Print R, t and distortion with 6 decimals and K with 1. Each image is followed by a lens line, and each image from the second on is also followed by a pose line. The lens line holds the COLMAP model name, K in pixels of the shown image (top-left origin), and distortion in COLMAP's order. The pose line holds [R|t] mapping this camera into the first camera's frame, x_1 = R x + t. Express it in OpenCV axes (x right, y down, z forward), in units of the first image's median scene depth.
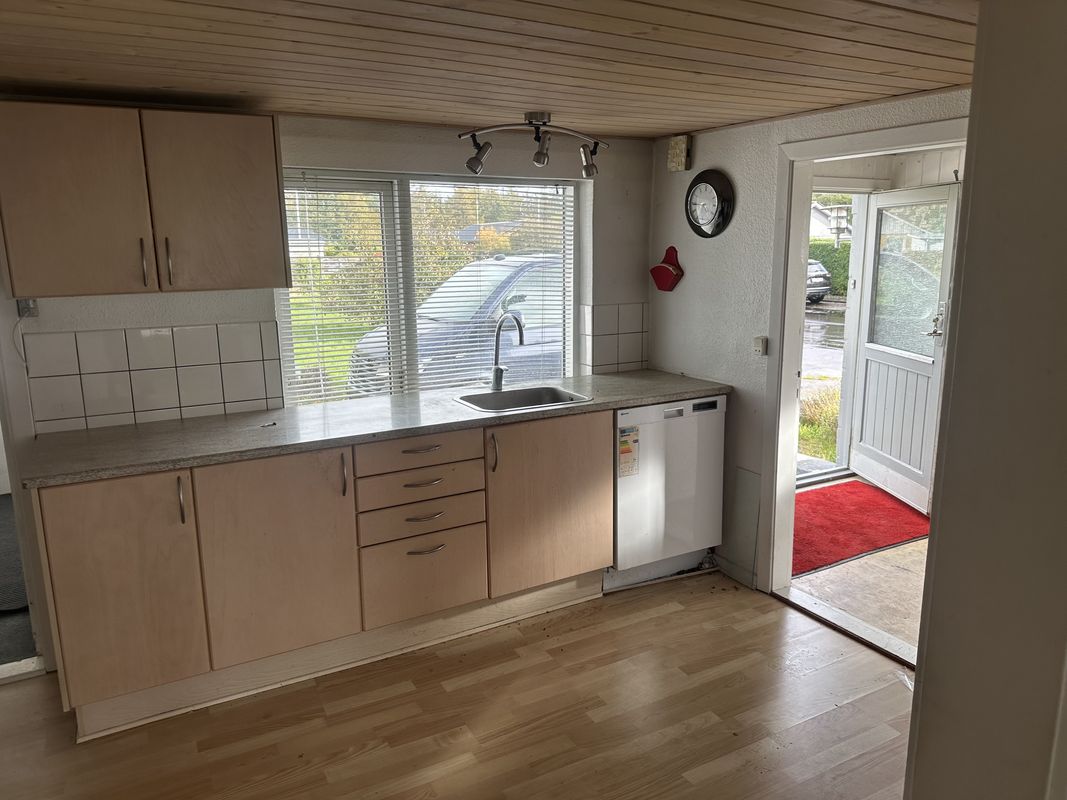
lens RADIAL K [[739.8, 0, 538.9], [0, 739.8, 398.9], [0, 0, 1]] dist [0.078180, -0.065116]
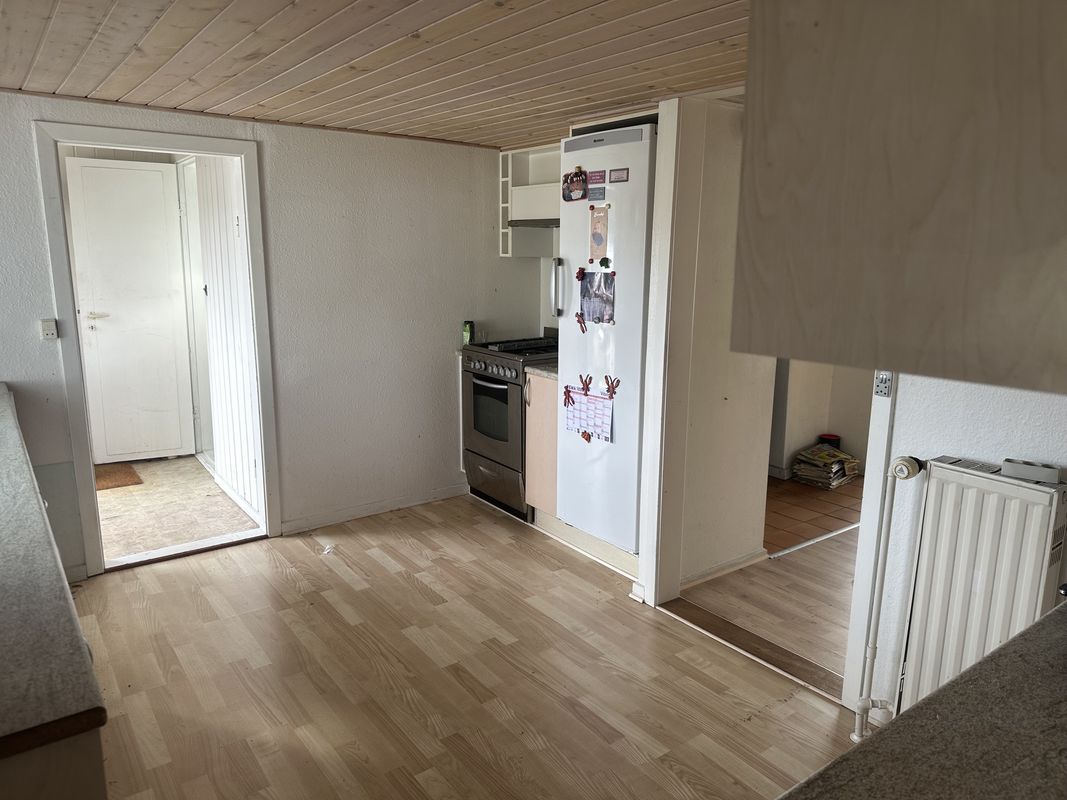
lens RADIAL K [[739.8, 0, 538.9], [0, 739.8, 398.9], [0, 0, 1]] dist [0.078180, -0.065116]
pose [[-0.132406, -0.191380, 0.972544, -0.804593], [0.183680, 0.959451, 0.213810, -0.083192], [-0.974028, 0.206946, -0.091884, 0.533658]]
